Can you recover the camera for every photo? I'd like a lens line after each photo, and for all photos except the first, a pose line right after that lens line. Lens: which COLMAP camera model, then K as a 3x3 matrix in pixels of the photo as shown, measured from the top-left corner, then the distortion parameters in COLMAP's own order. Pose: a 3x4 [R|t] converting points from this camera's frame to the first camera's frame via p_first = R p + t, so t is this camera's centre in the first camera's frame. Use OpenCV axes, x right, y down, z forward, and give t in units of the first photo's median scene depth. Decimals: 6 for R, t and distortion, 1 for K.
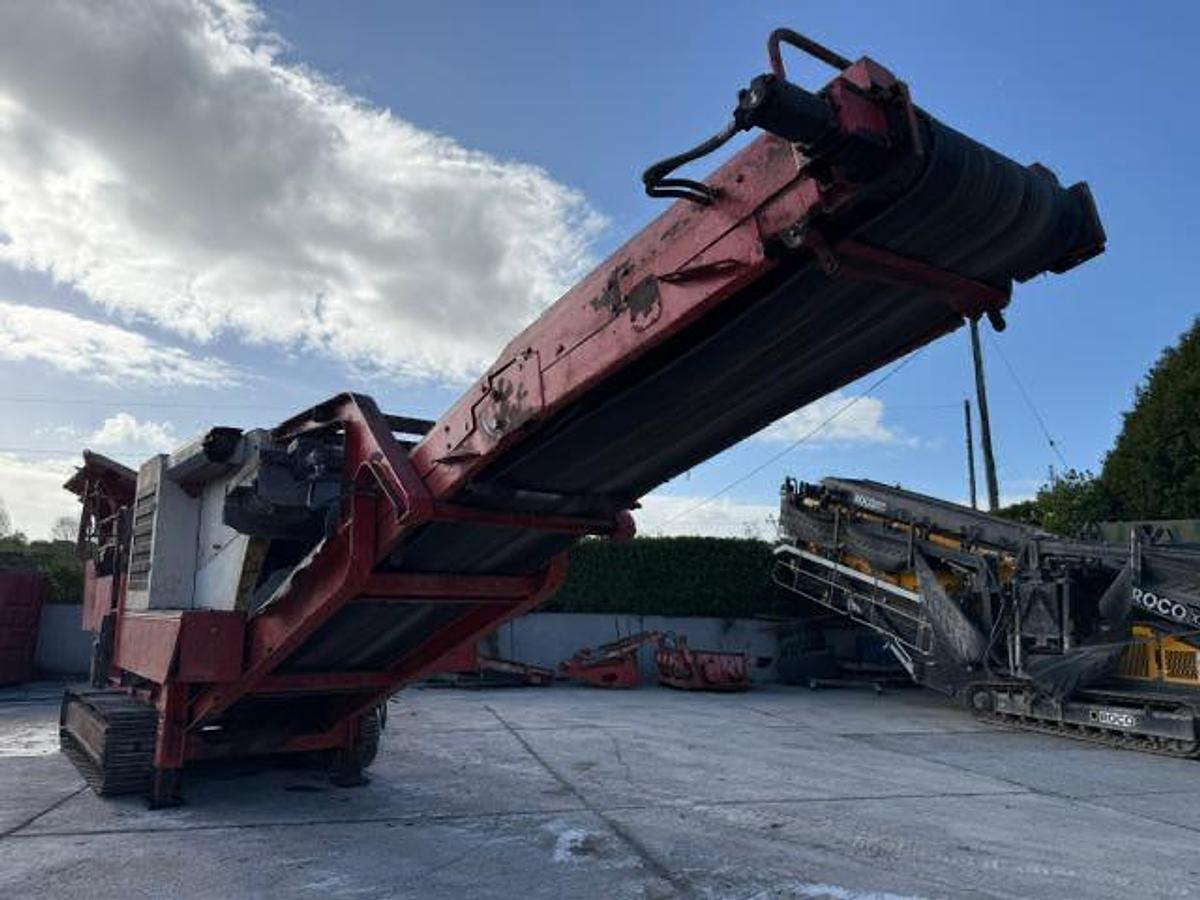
lens RADIAL K [[871.3, 0, 604.6], [0, 871.3, 437.3], [0, 0, 1]] dist [0.026094, -0.029153]
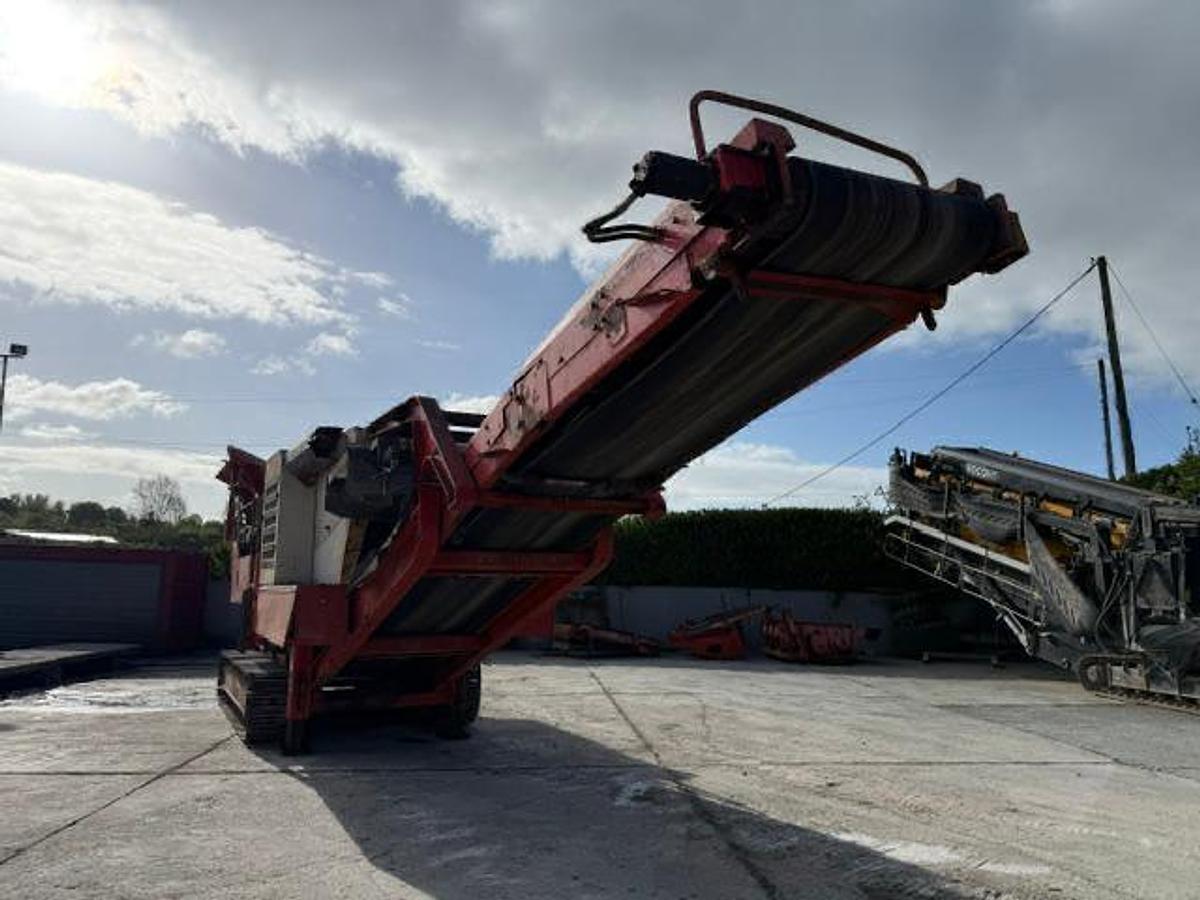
lens RADIAL K [[870.6, 0, 596.2], [0, 870.6, 427.7], [0, 0, 1]] dist [0.043051, -0.048915]
pose [[0.986779, -0.033865, -0.158494, 0.059191], [0.036853, 0.999193, 0.015945, -0.009186], [0.157827, -0.021575, 0.987231, -0.050841]]
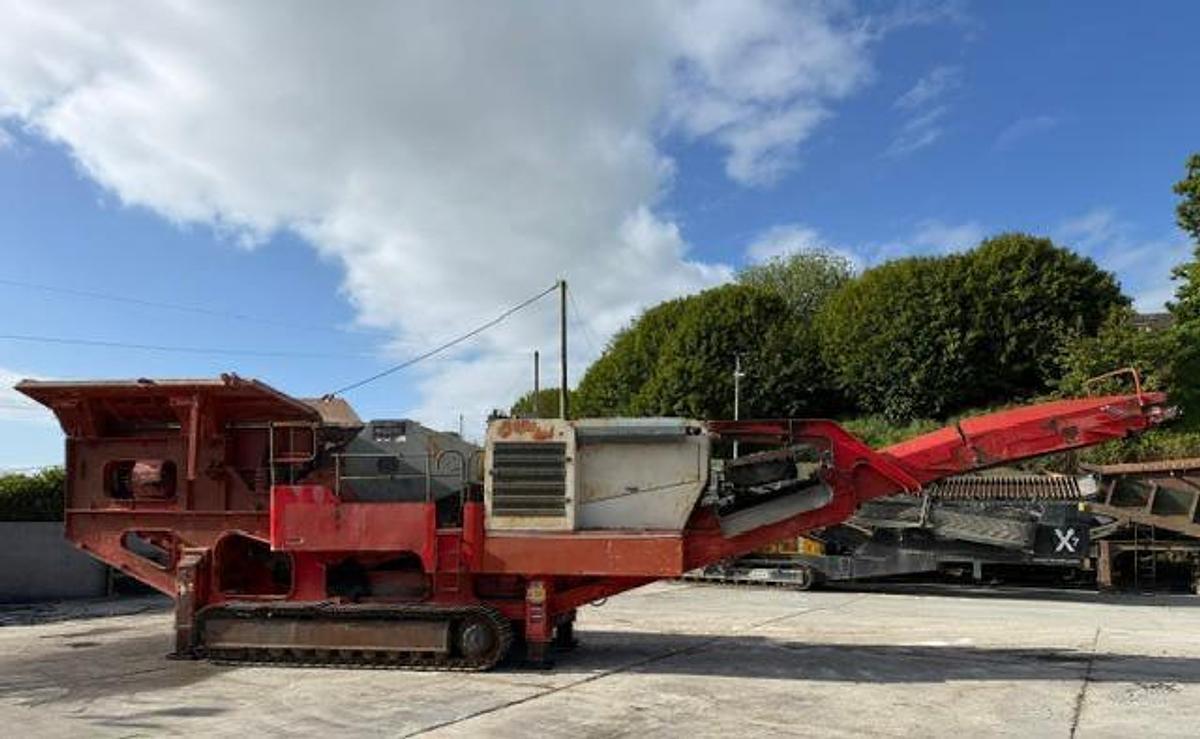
lens RADIAL K [[857.2, 0, 604.9], [0, 857.2, 416.4], [0, 0, 1]] dist [0.049009, -0.002056]
pose [[0.723335, 0.067486, 0.687191, -0.904311], [-0.135772, 0.989685, 0.045721, -0.038004], [-0.677017, -0.126373, 0.725037, -0.019780]]
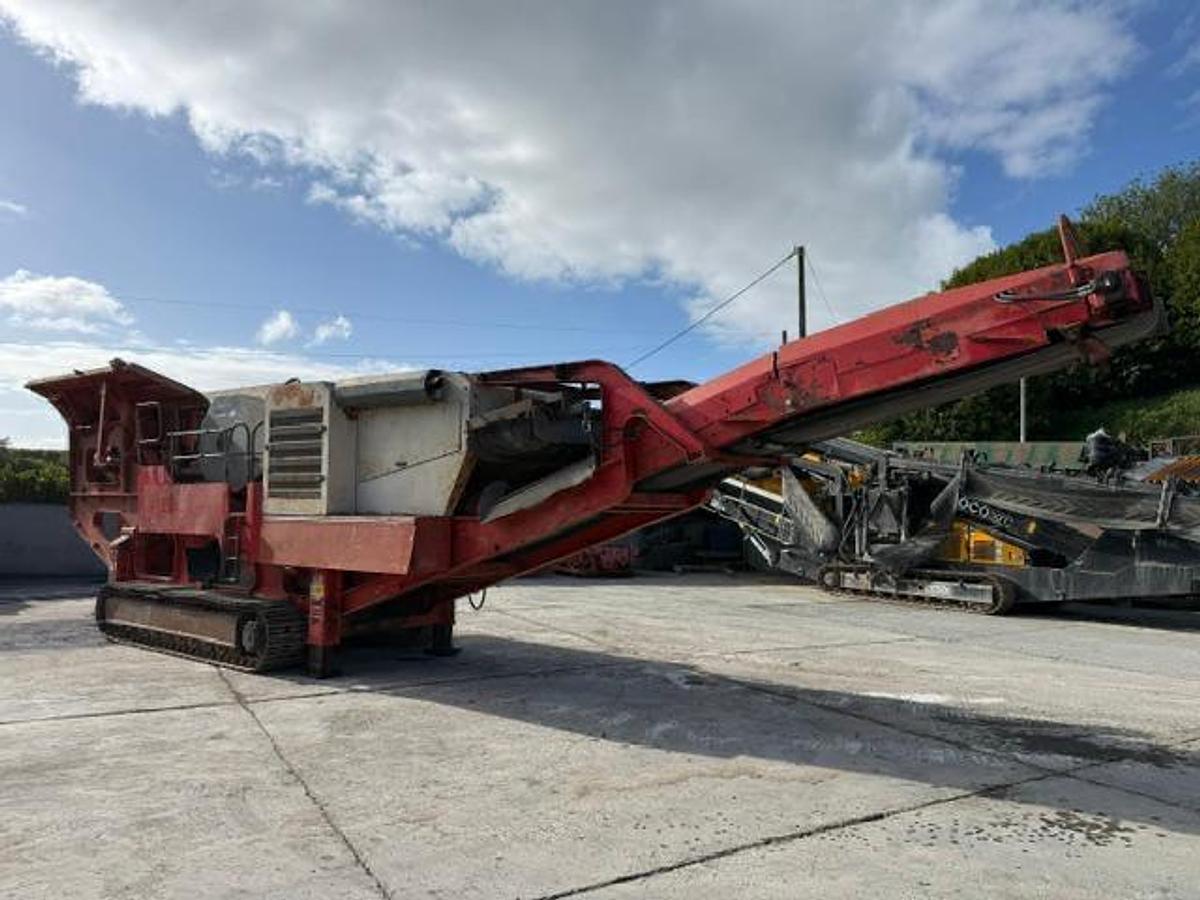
lens RADIAL K [[871.3, 0, 604.6], [0, 871.3, 437.3], [0, 0, 1]] dist [0.026094, -0.029153]
pose [[0.961737, 0.023610, 0.272957, -0.297356], [-0.056558, 0.991930, 0.113477, -0.038692], [-0.268075, -0.124573, 0.955310, -0.131209]]
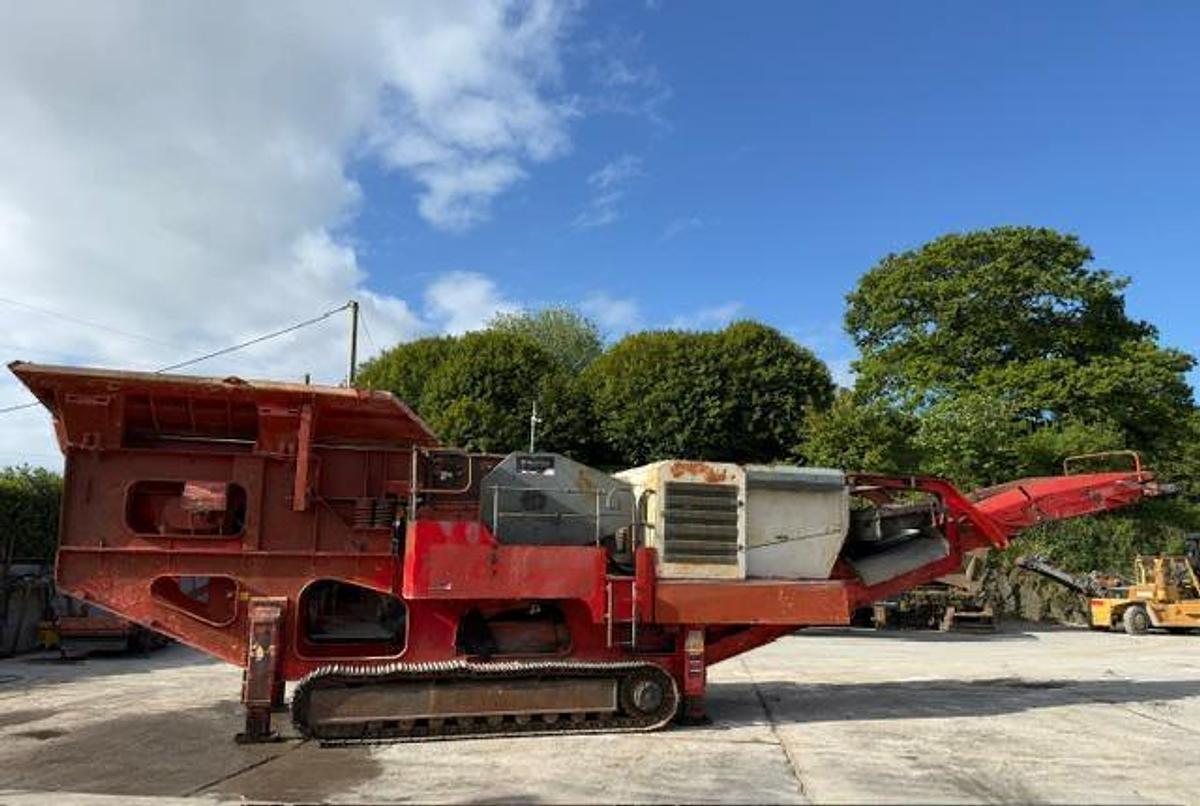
lens RADIAL K [[874.9, 0, 585.8], [0, 874.9, 431.4], [0, 0, 1]] dist [0.007081, 0.001209]
pose [[0.329676, 0.134639, 0.934444, -1.203891], [-0.202052, 0.976908, -0.069473, 0.071467], [-0.922219, -0.165903, 0.349267, 0.486447]]
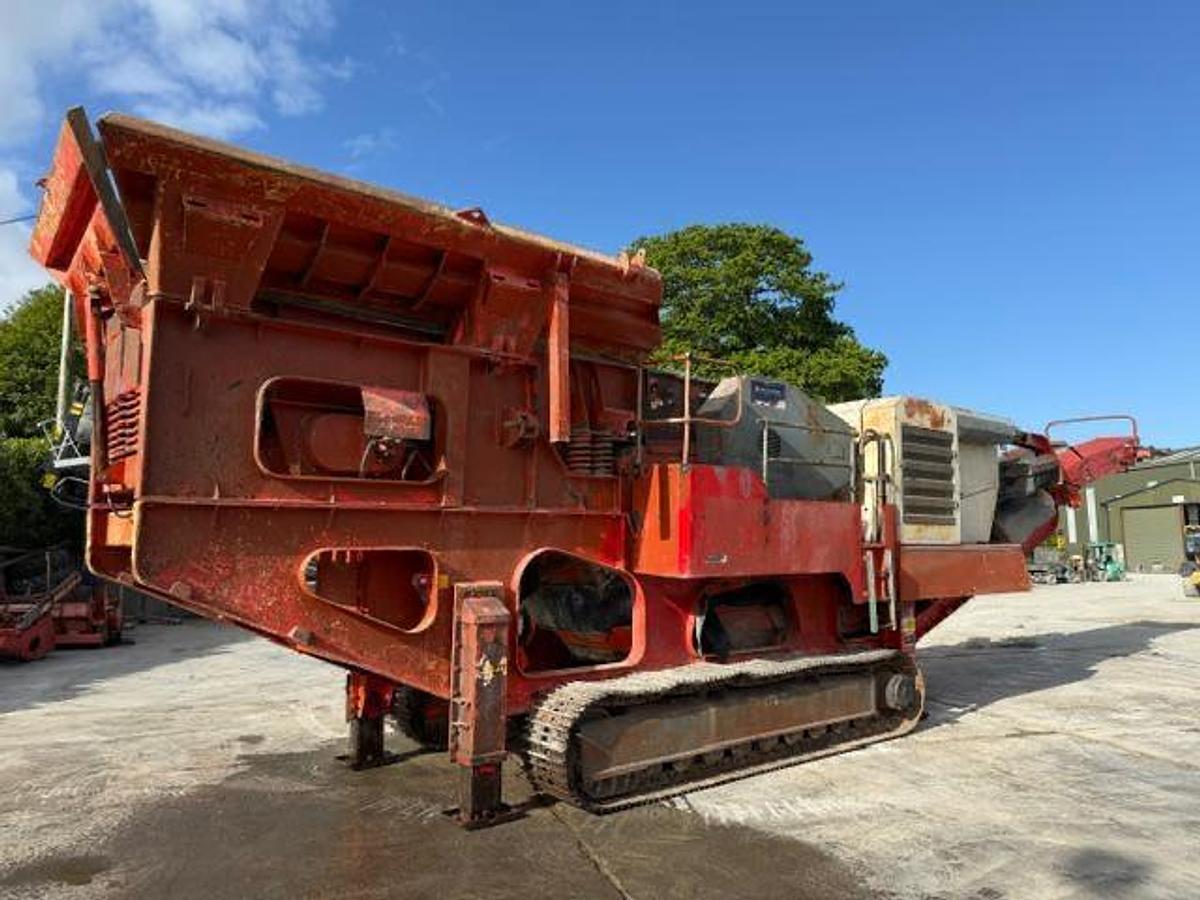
lens RADIAL K [[870.6, 0, 596.2], [0, 870.6, 427.7], [0, 0, 1]] dist [0.043051, -0.048915]
pose [[-0.059217, 0.122220, 0.990735, -1.036215], [-0.198874, 0.971137, -0.131689, 0.185448], [-0.978234, -0.204830, -0.033202, 0.960498]]
